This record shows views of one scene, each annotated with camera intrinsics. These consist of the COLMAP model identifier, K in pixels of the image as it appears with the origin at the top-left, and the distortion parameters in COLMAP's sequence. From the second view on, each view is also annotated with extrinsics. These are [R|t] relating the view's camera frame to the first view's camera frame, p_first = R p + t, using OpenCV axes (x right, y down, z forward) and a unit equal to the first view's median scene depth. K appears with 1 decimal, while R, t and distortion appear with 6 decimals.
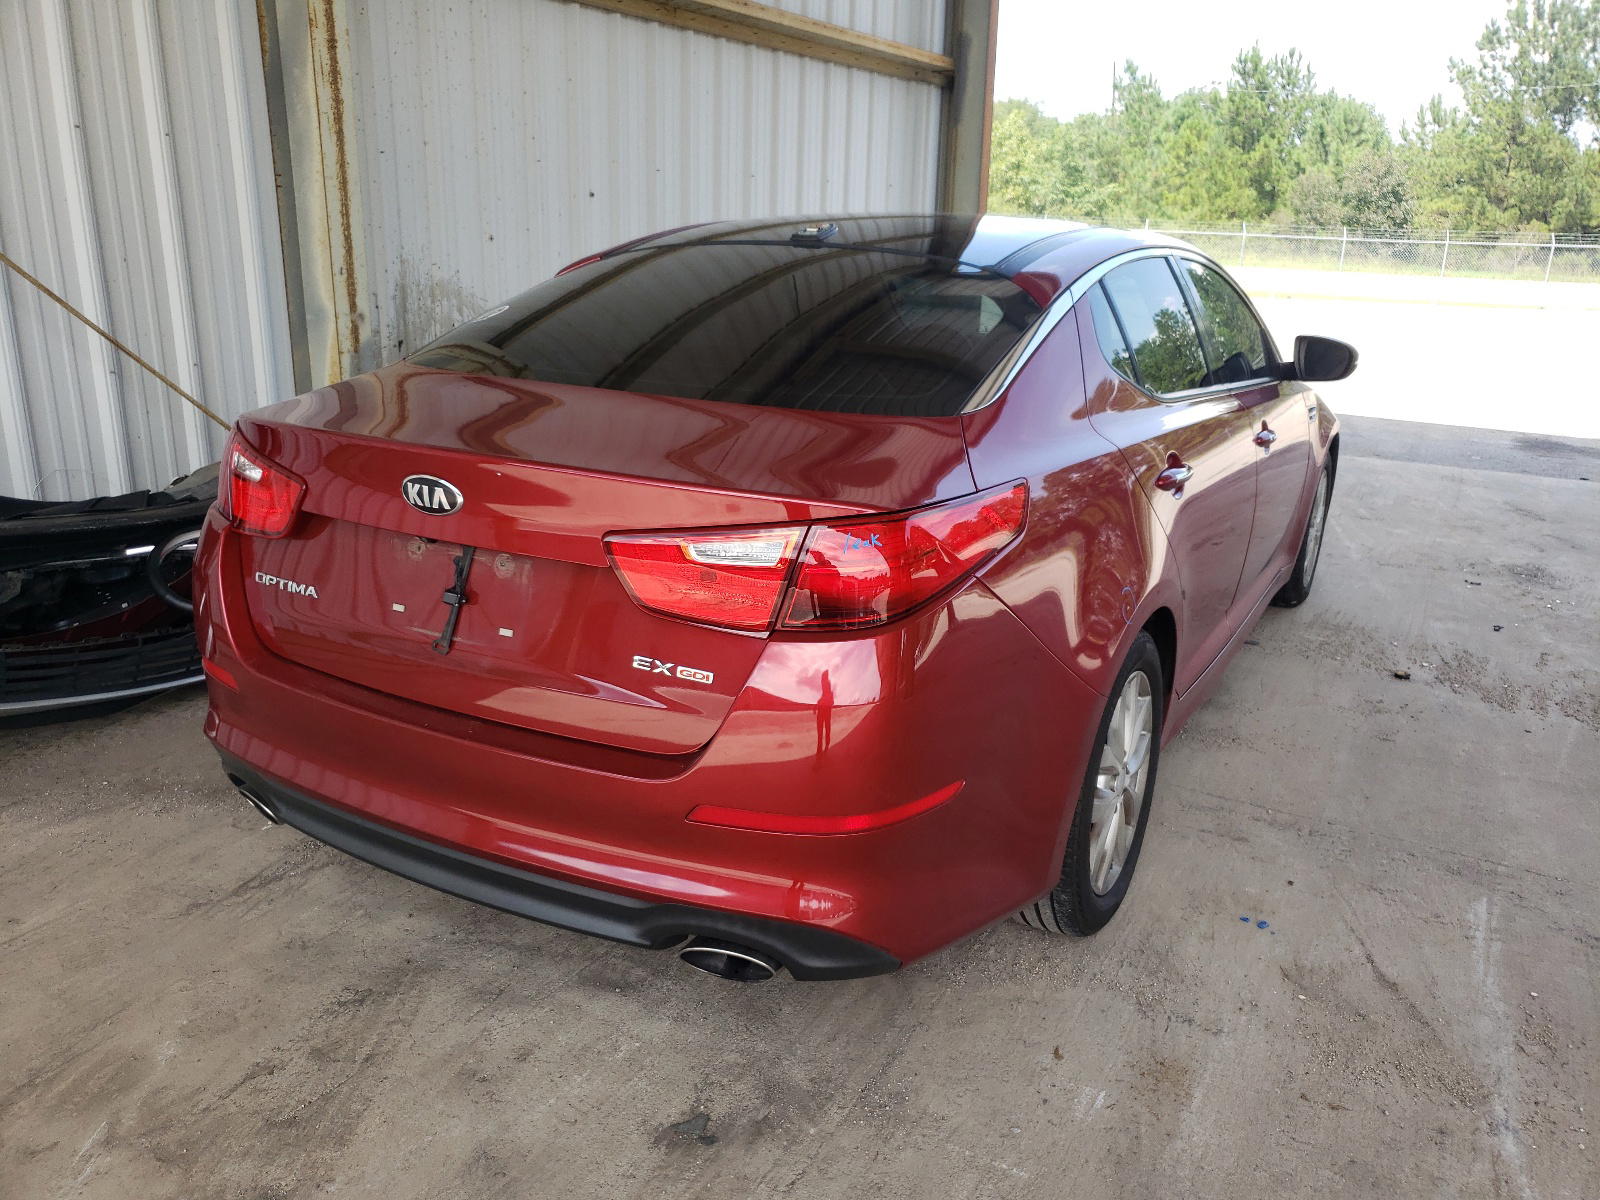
lens RADIAL K [[1218.8, 0, 800.0], [0, 1218.8, 600.0], [0, 0, 1]] dist [-0.006549, -0.001438]
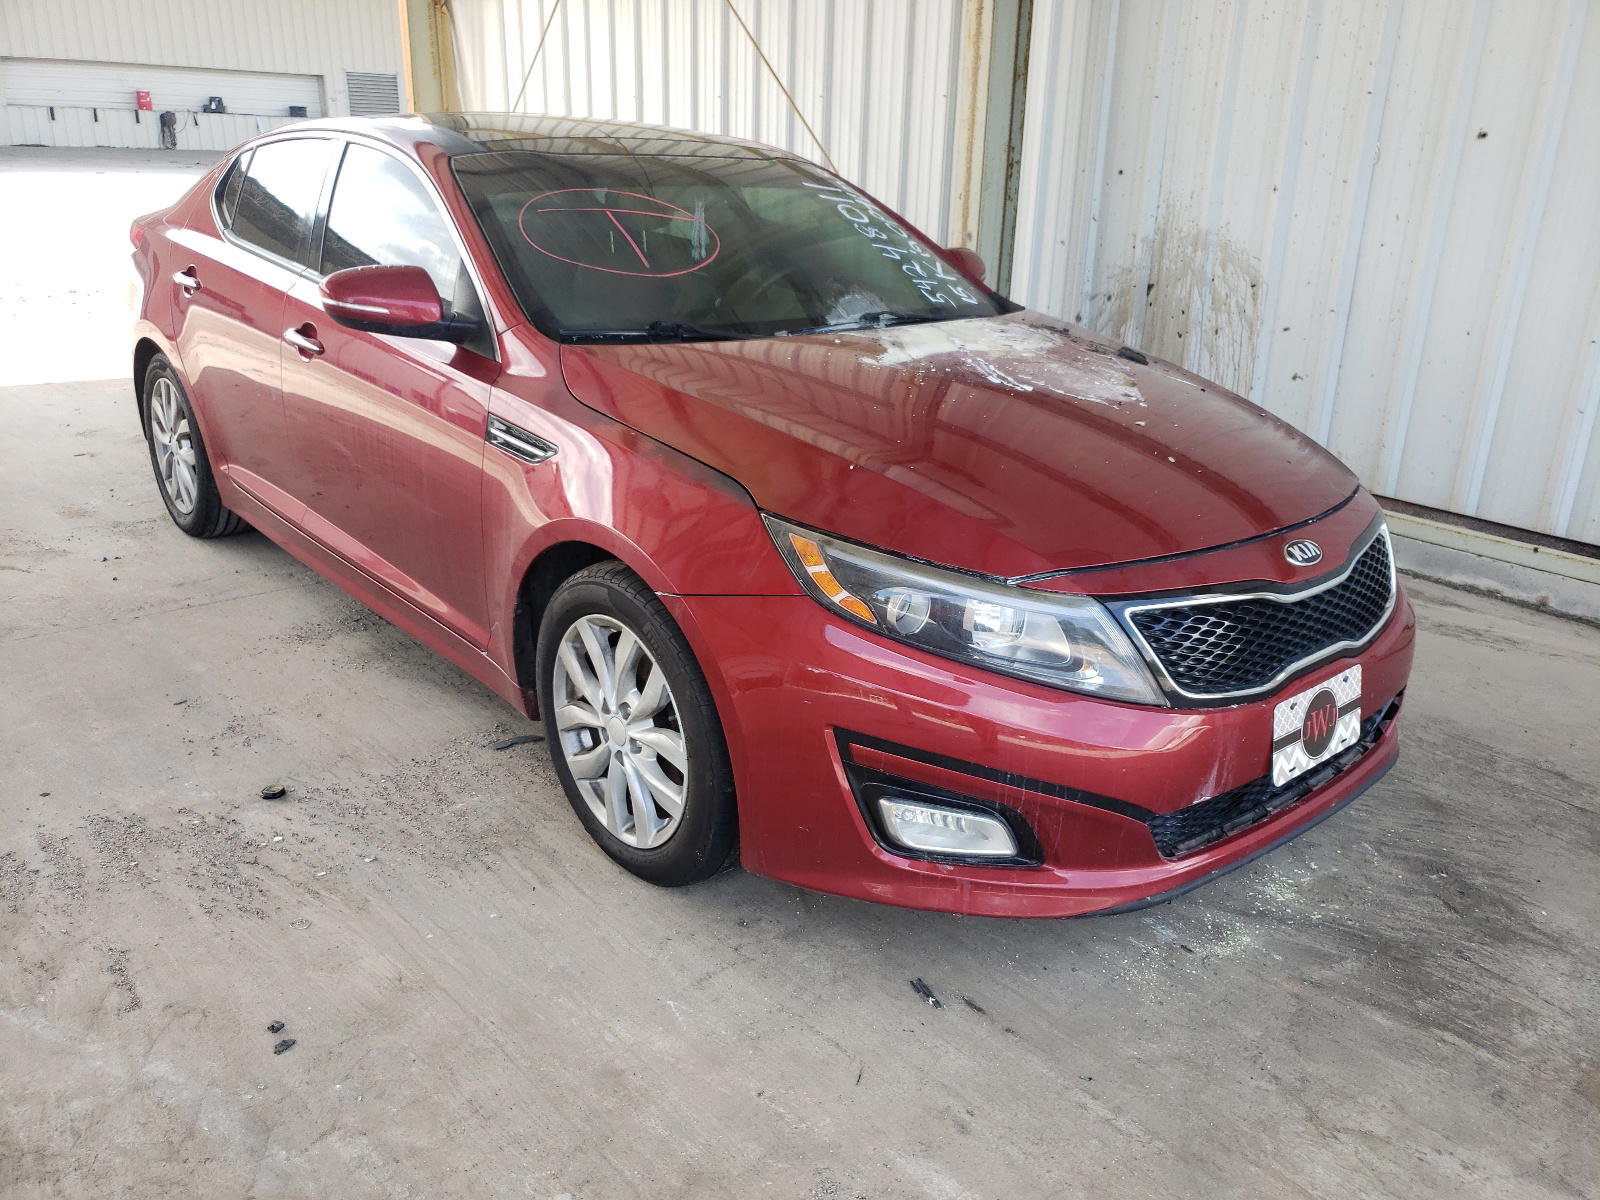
lens RADIAL K [[1218.8, 0, 800.0], [0, 1218.8, 600.0], [0, 0, 1]] dist [-0.006549, -0.001438]
pose [[-0.309874, 0.291568, -0.904967, 0.906246], [-0.335211, 0.857196, 0.390958, -0.346458], [0.889725, 0.424503, -0.167886, 1.240086]]
